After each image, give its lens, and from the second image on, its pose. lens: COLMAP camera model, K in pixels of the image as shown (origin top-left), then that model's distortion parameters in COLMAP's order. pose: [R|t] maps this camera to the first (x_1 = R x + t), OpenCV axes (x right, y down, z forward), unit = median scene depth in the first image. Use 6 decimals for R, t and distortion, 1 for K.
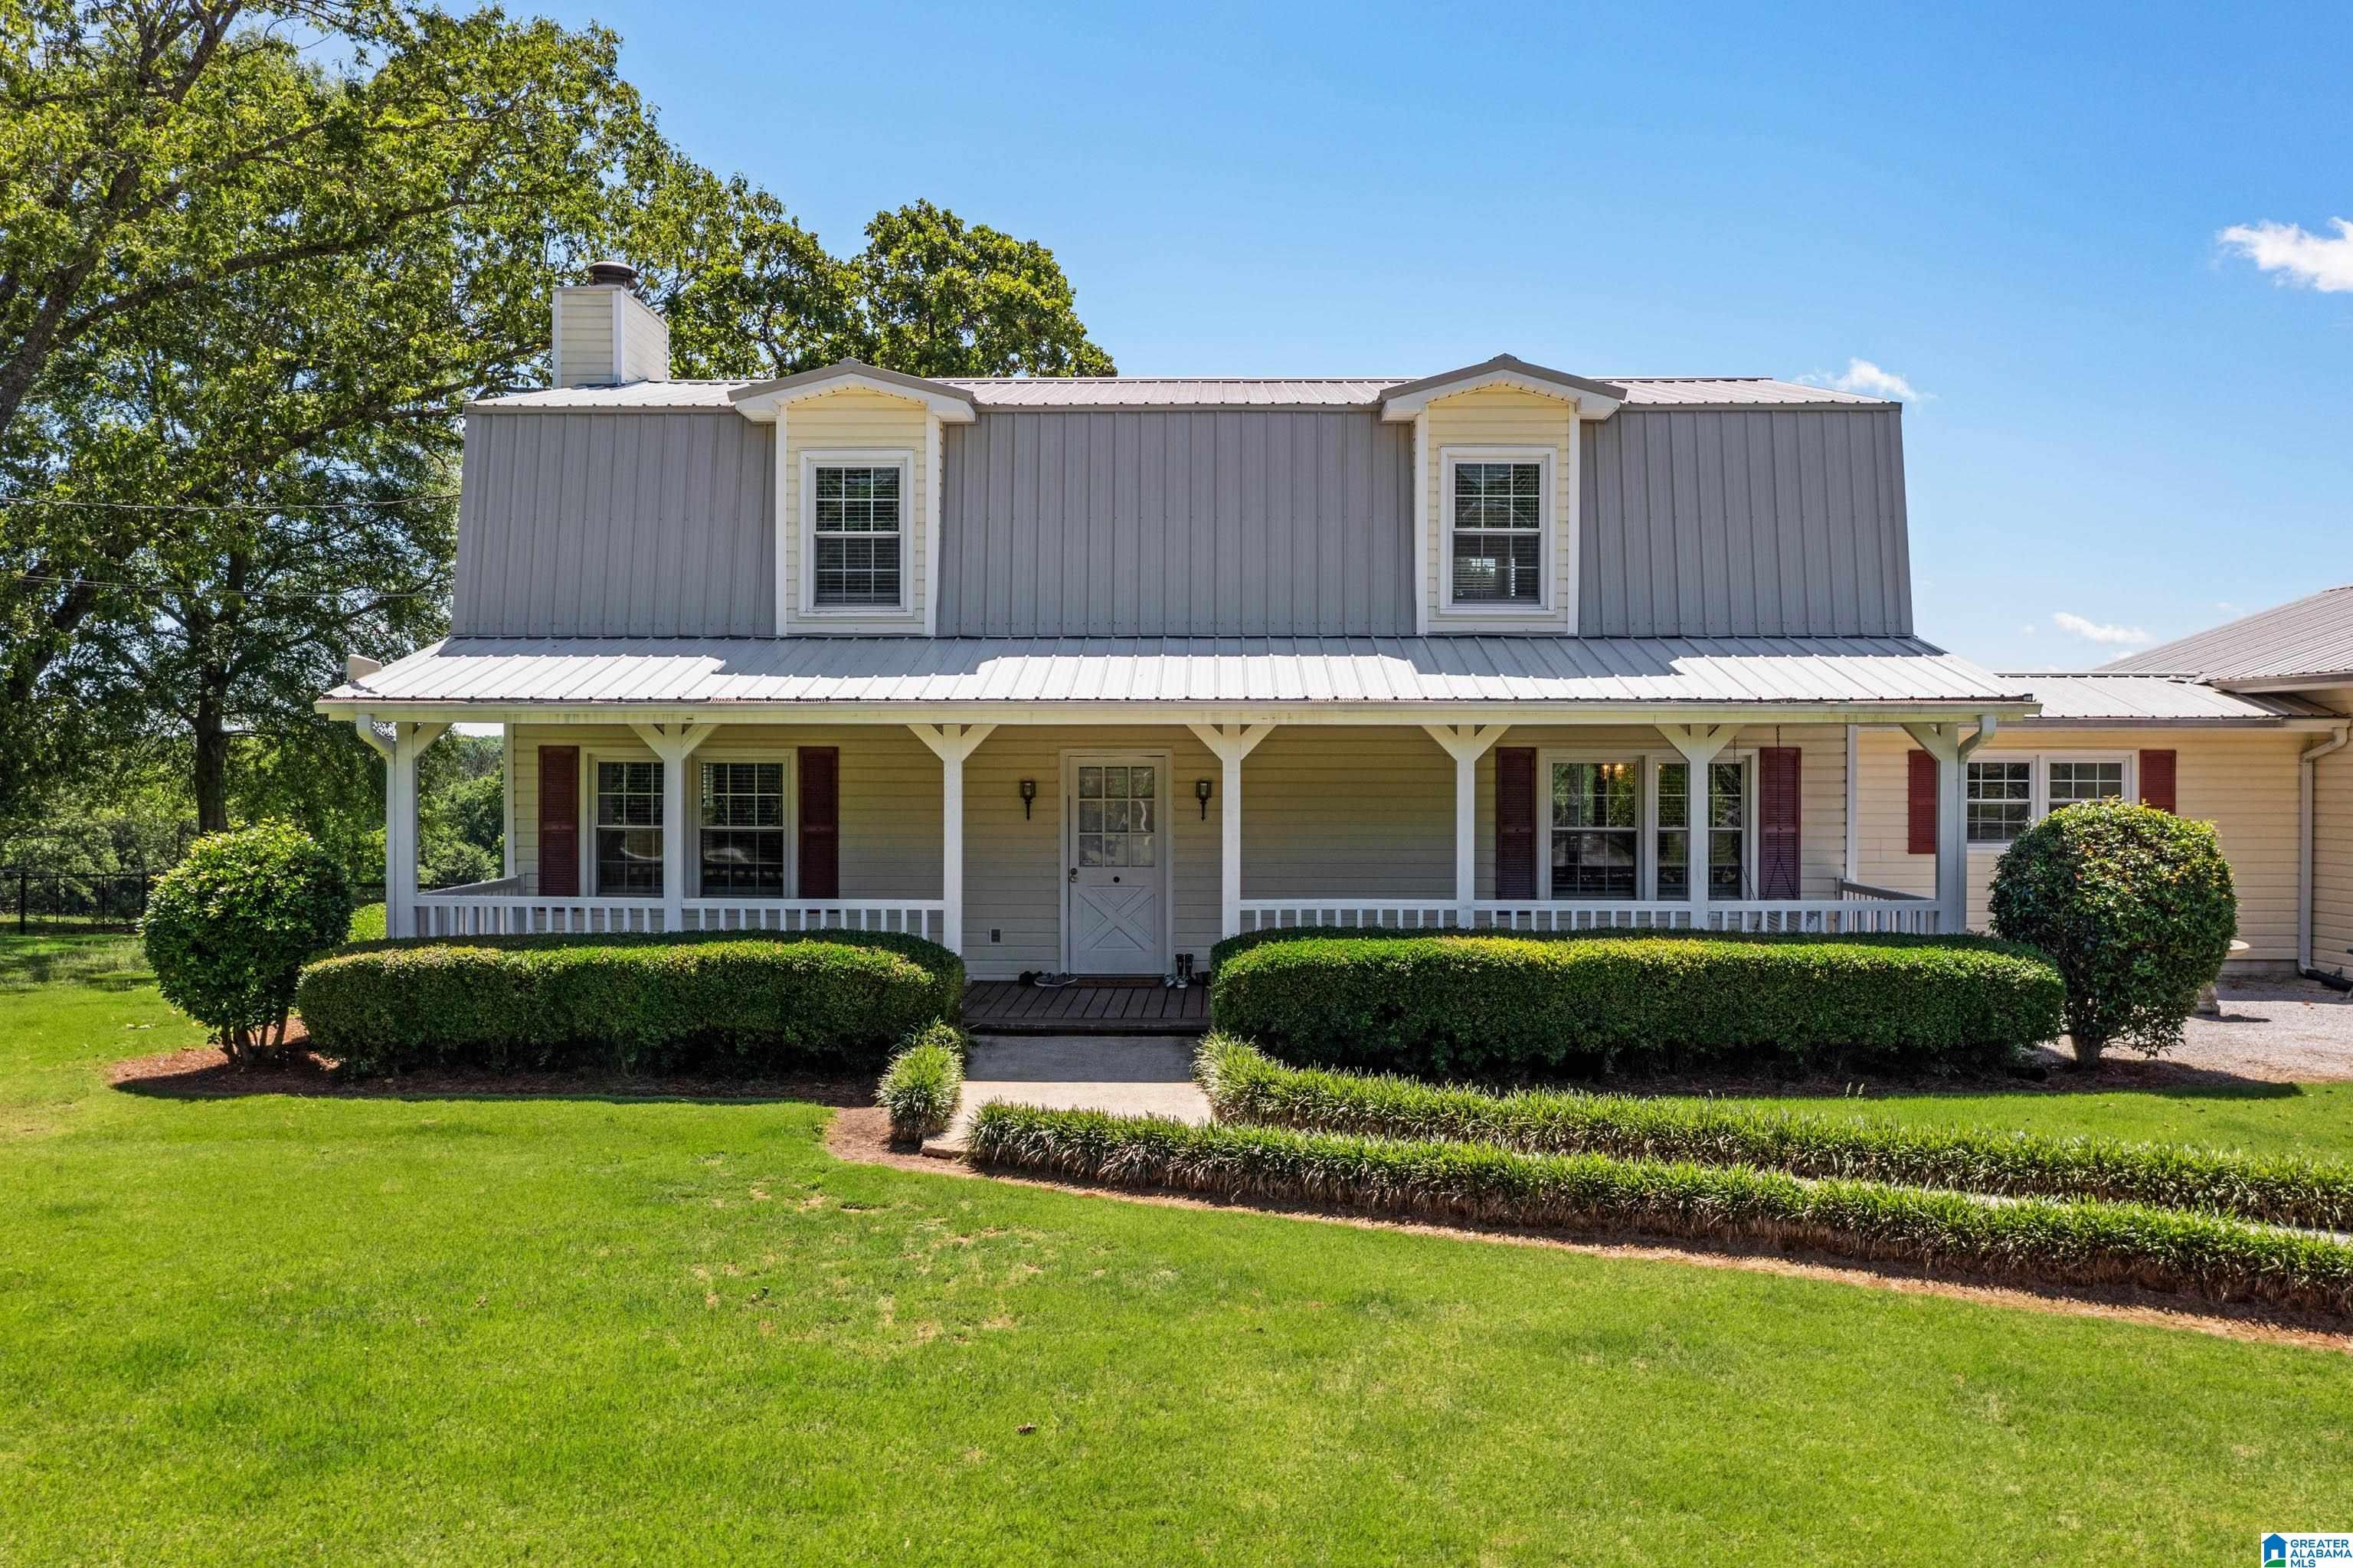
lens RADIAL K [[1886.6, 0, 1176.5], [0, 1886.6, 784.0], [0, 0, 1]] dist [-0.029937, 0.008200]
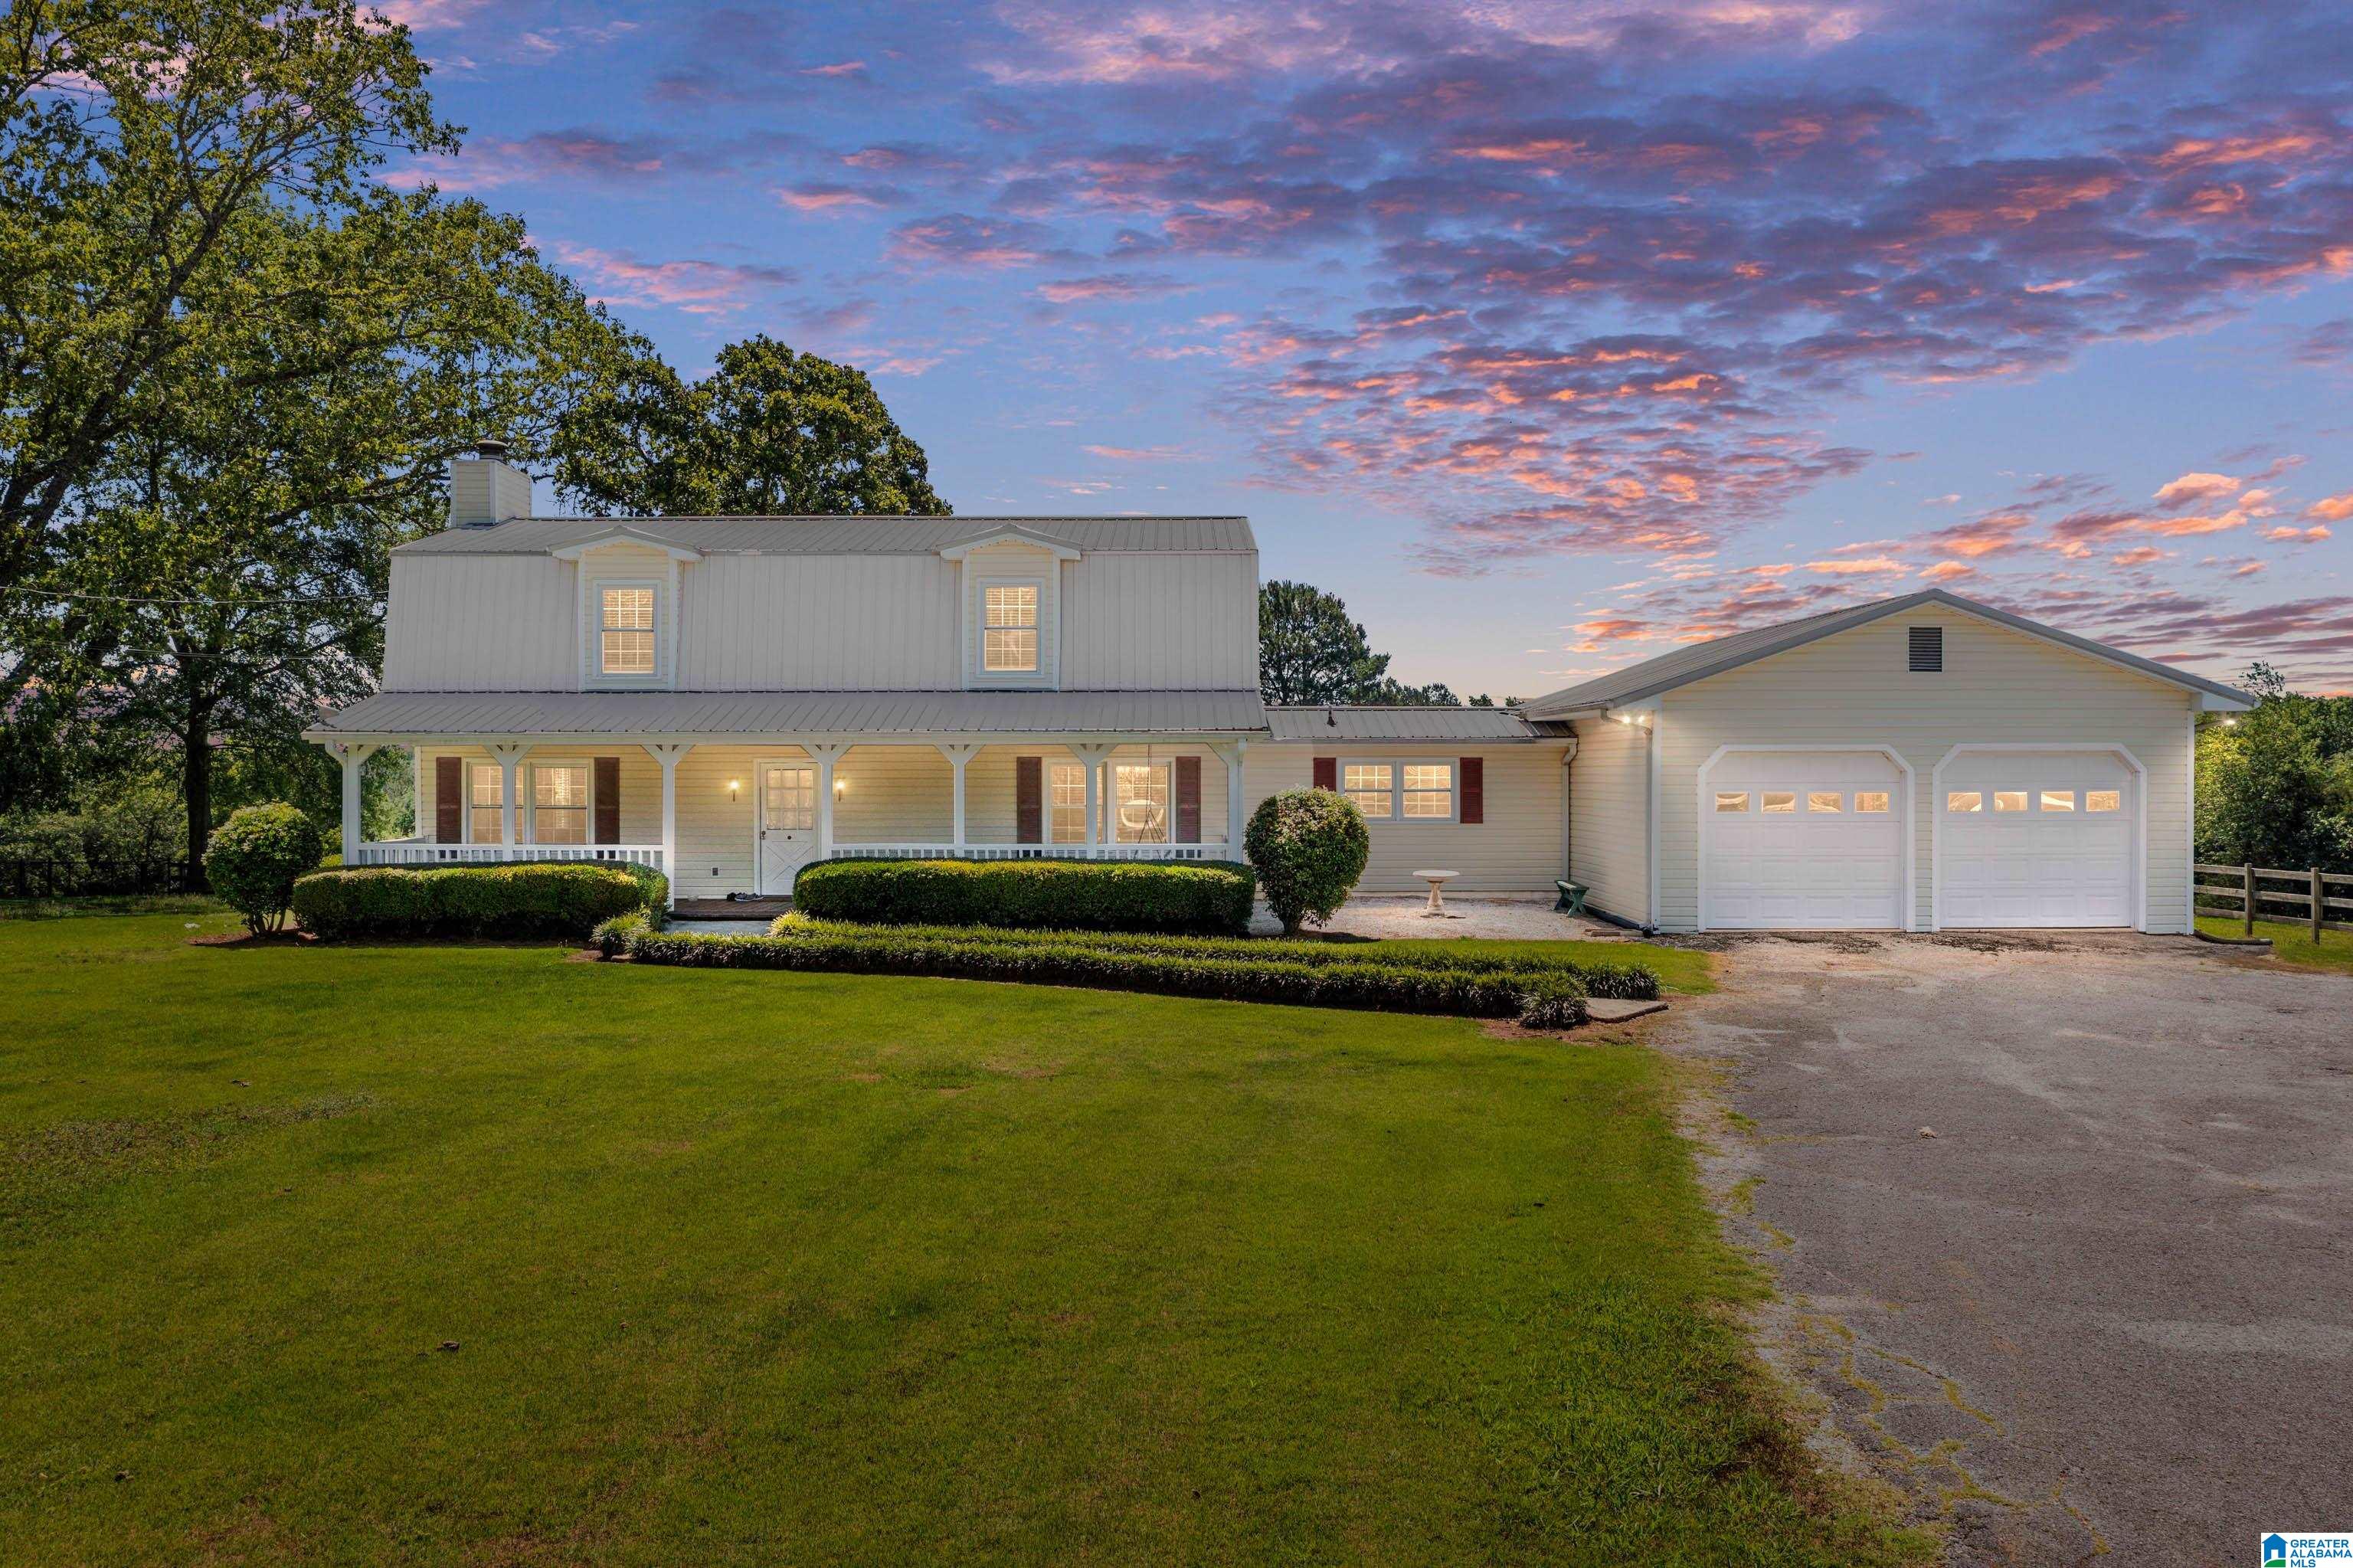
lens RADIAL K [[1901.0, 0, 1176.5], [0, 1901.0, 784.0], [0, 0, 1]] dist [-0.008710, -0.007435]
pose [[0.999906, -0.002459, 0.013474, 0.142573], [0.002518, 0.999987, -0.004393, 0.005891], [-0.013464, 0.004427, 0.999900, -0.333870]]
